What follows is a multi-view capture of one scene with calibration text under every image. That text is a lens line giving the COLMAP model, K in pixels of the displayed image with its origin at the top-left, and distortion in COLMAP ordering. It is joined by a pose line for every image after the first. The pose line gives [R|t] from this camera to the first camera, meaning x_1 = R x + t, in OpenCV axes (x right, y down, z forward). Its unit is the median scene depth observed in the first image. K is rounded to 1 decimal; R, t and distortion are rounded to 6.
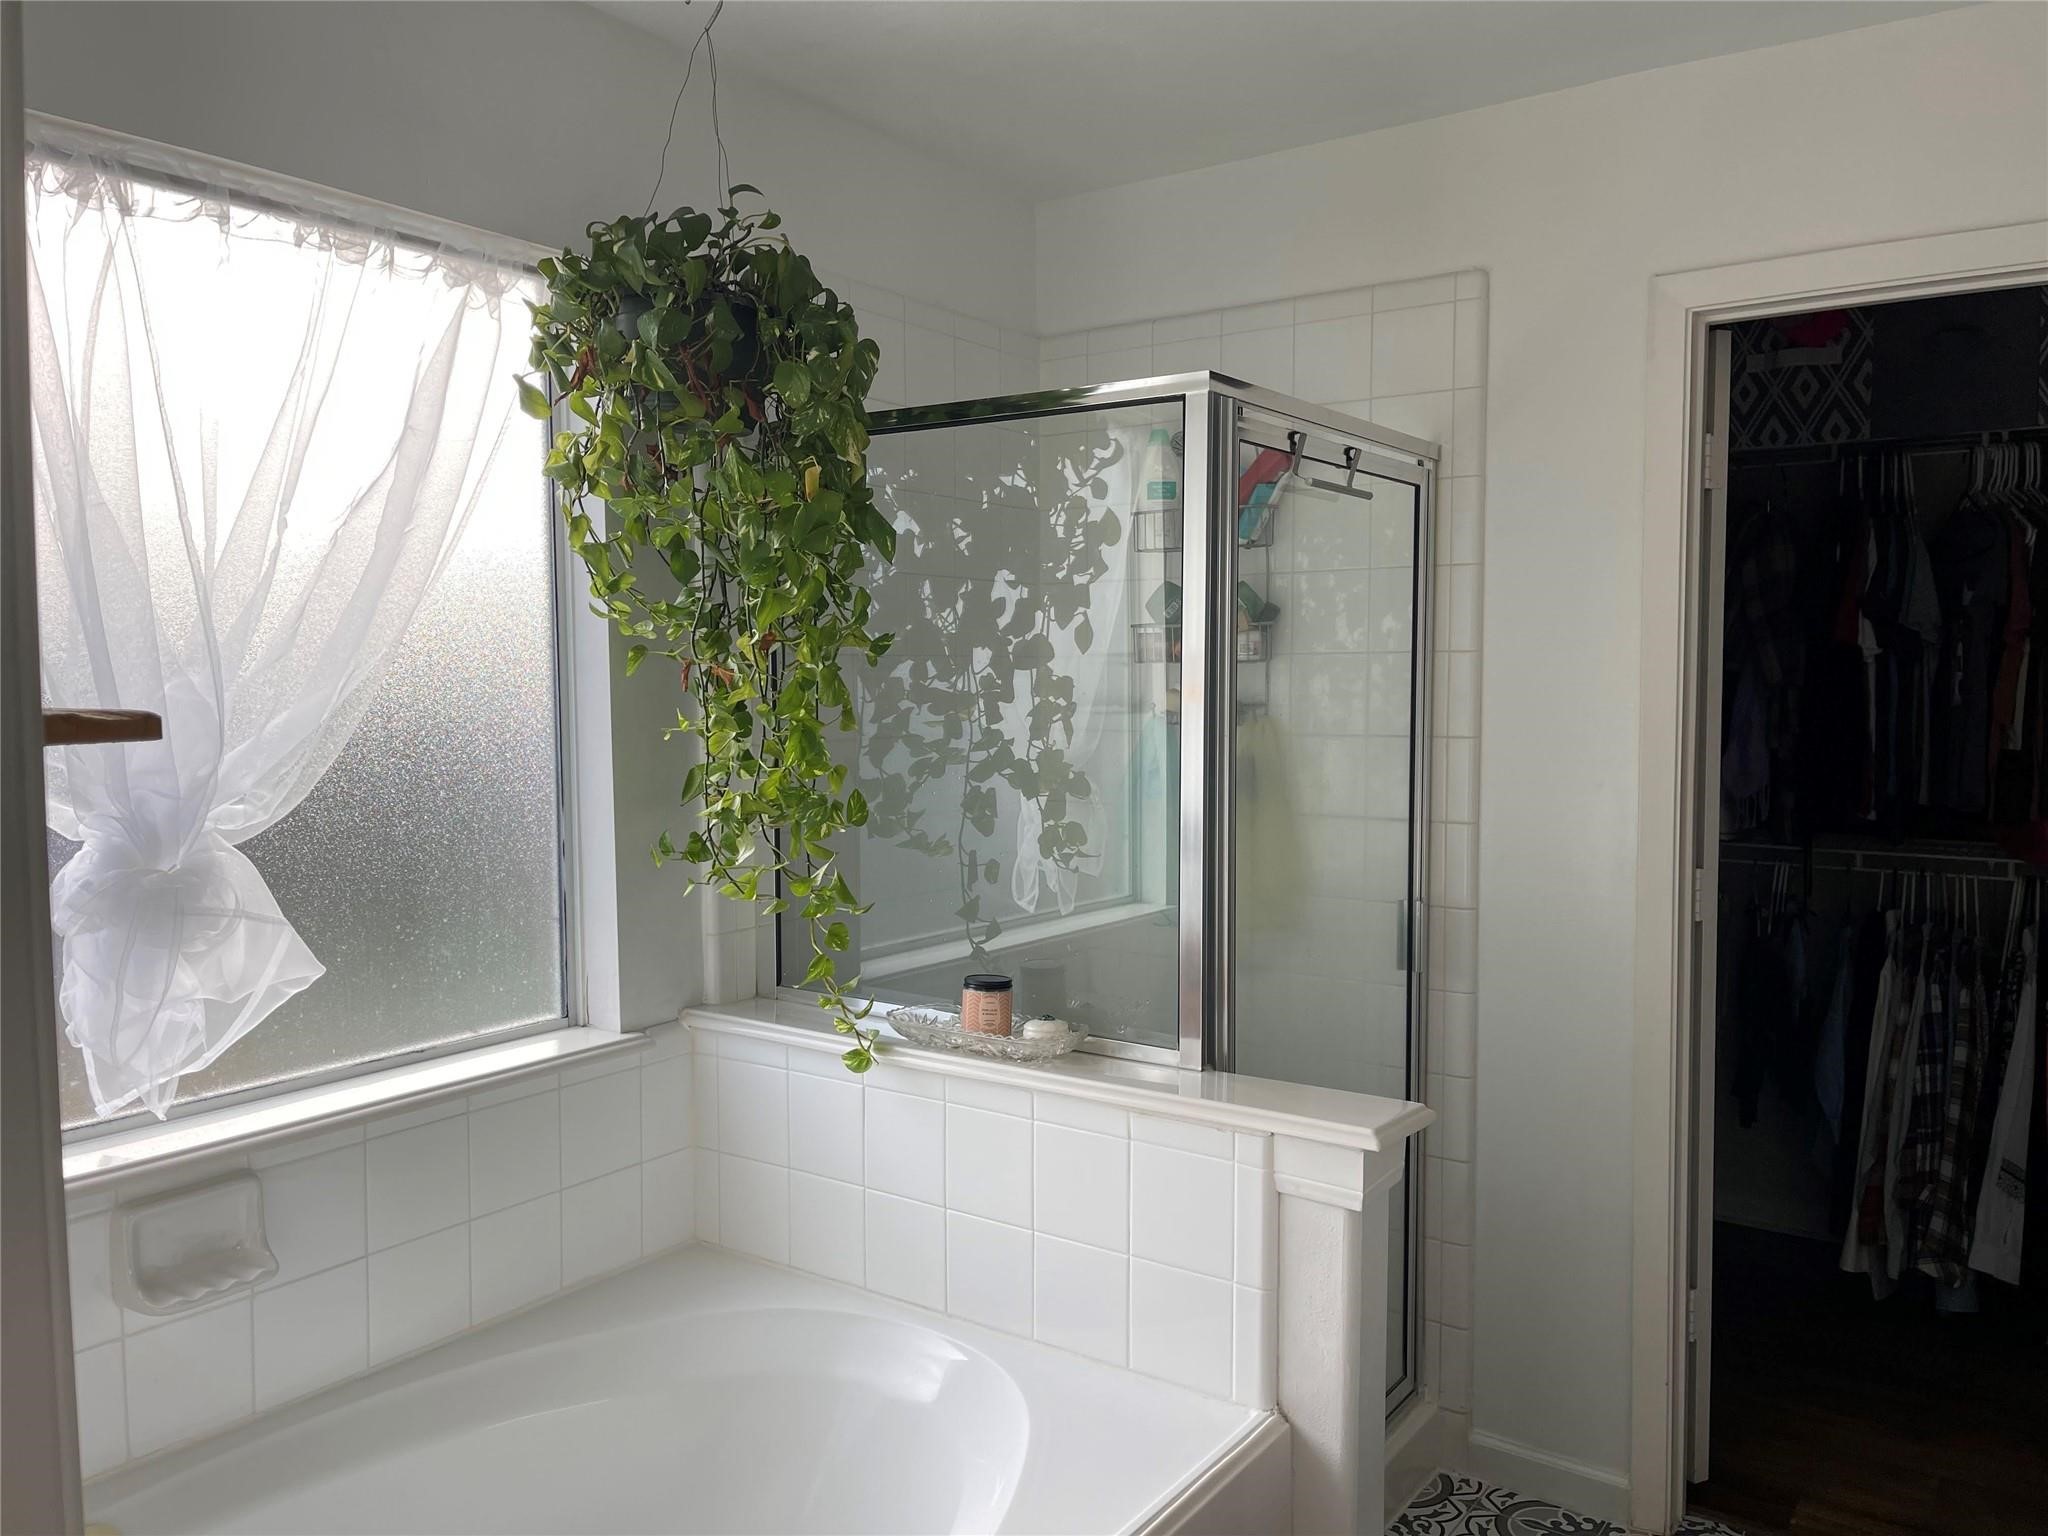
lens RADIAL K [[1546.2, 0, 1016.3], [0, 1546.2, 773.8], [0, 0, 1]] dist [0.069675, -0.092481]
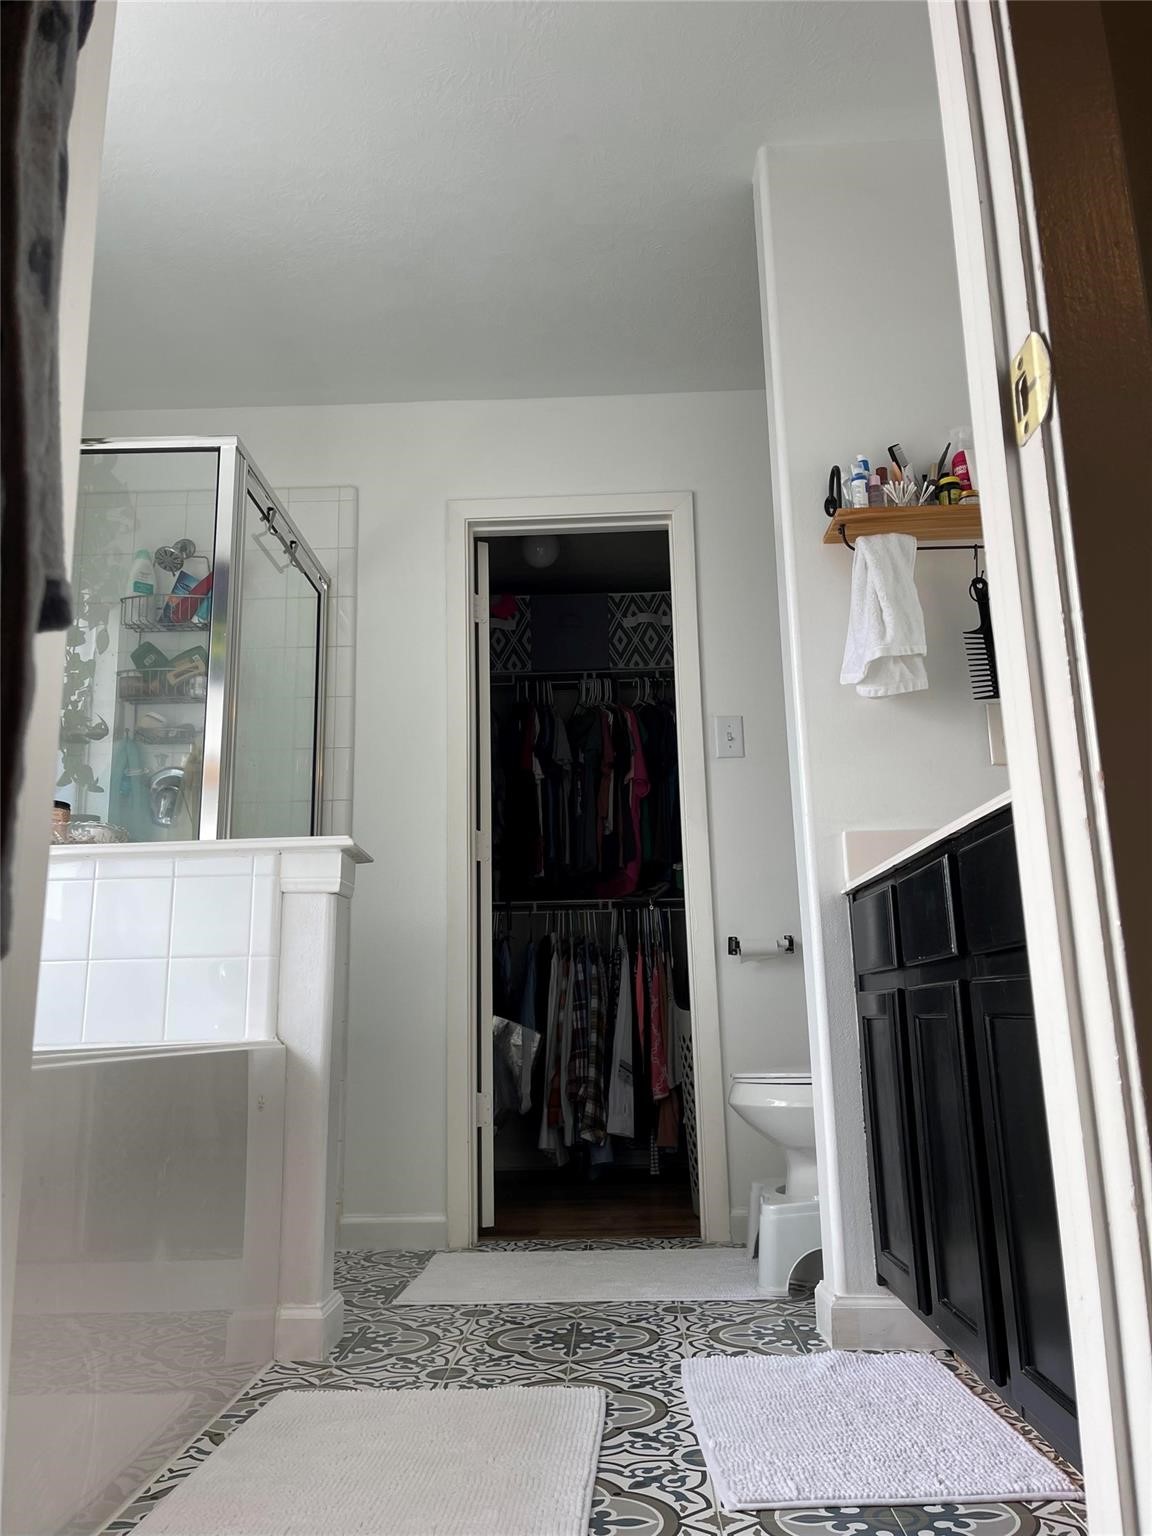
lens RADIAL K [[1159.6, 0, 582.1], [0, 1159.6, 757.1], [0, 0, 1]] dist [0.069675, -0.092481]
pose [[0.831205, 0.110914, 0.544790, -0.132487], [0.054448, 0.958948, -0.278305, 0.273012], [-0.553293, 0.260991, 0.791044, -0.071178]]
